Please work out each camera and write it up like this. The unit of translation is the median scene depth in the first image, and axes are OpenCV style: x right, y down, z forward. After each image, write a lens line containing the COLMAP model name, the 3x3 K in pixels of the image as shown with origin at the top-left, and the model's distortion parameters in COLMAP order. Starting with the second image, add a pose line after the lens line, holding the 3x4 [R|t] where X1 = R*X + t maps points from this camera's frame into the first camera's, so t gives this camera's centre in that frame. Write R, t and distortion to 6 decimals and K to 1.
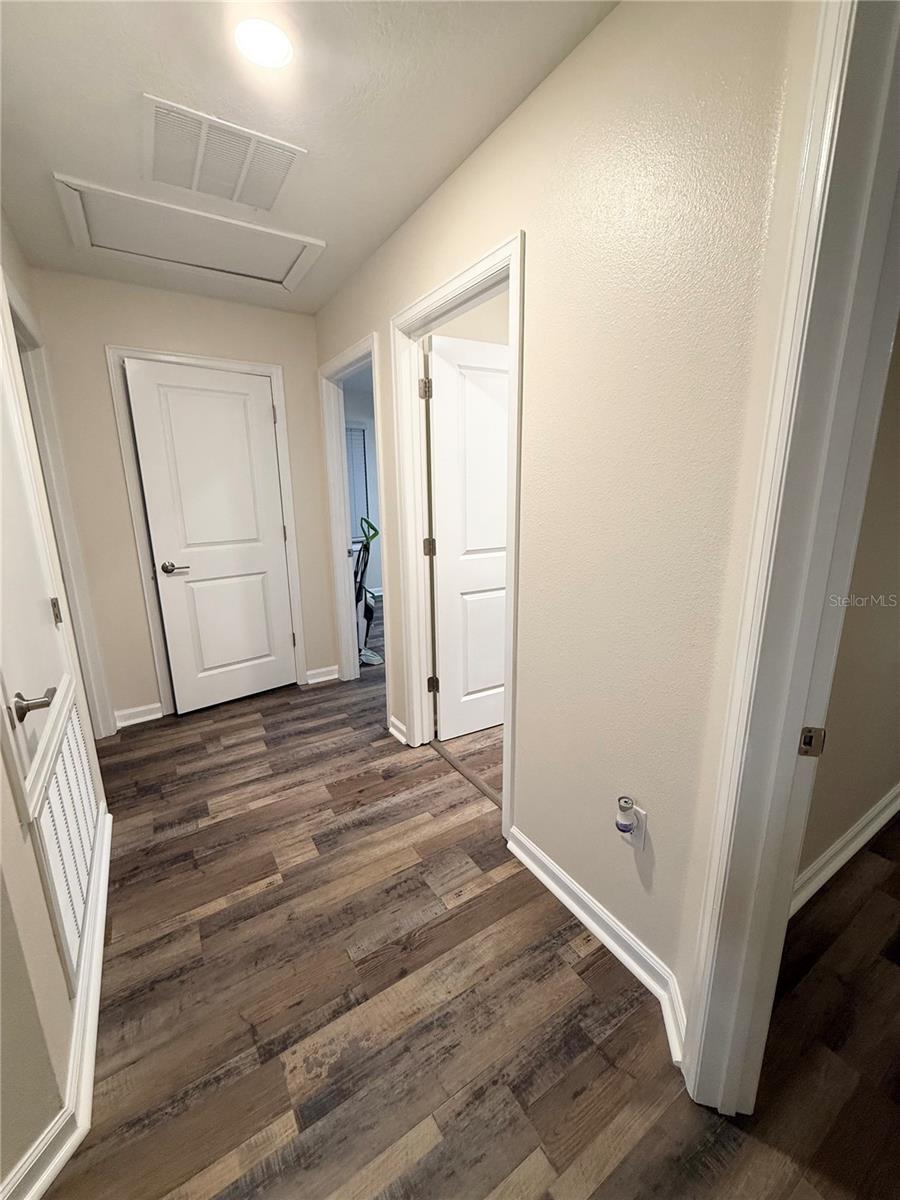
lens RADIAL K [[478.3, 0, 451.4], [0, 478.3, 597.4], [0, 0, 1]] dist [0.000836, -0.000174]
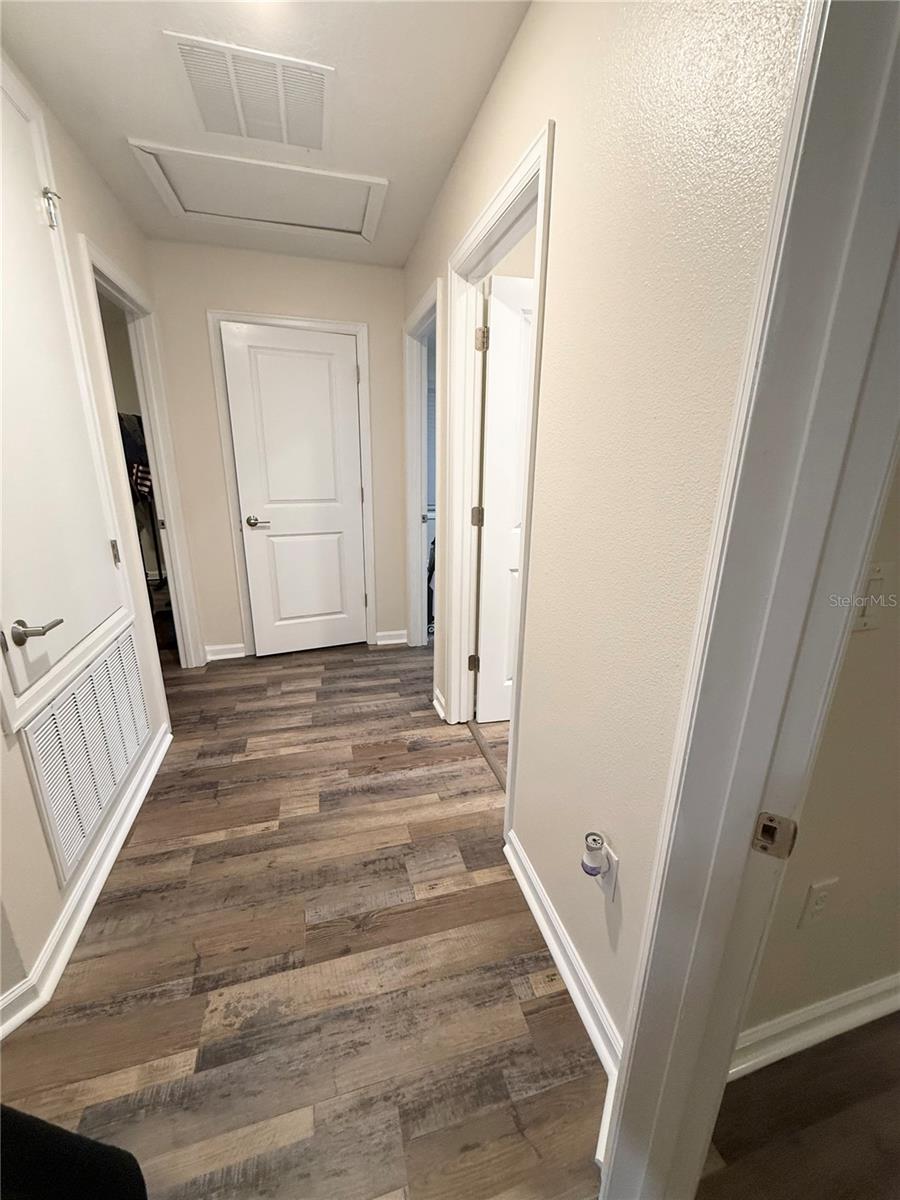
lens RADIAL K [[478.3, 0, 451.4], [0, 478.3, 597.4], [0, 0, 1]] dist [0.000836, -0.000174]
pose [[0.956996, 0.107266, -0.269542, 0.232190], [-0.090487, 0.993147, 0.073962, -0.019004], [0.275629, -0.046391, 0.960144, 0.124027]]
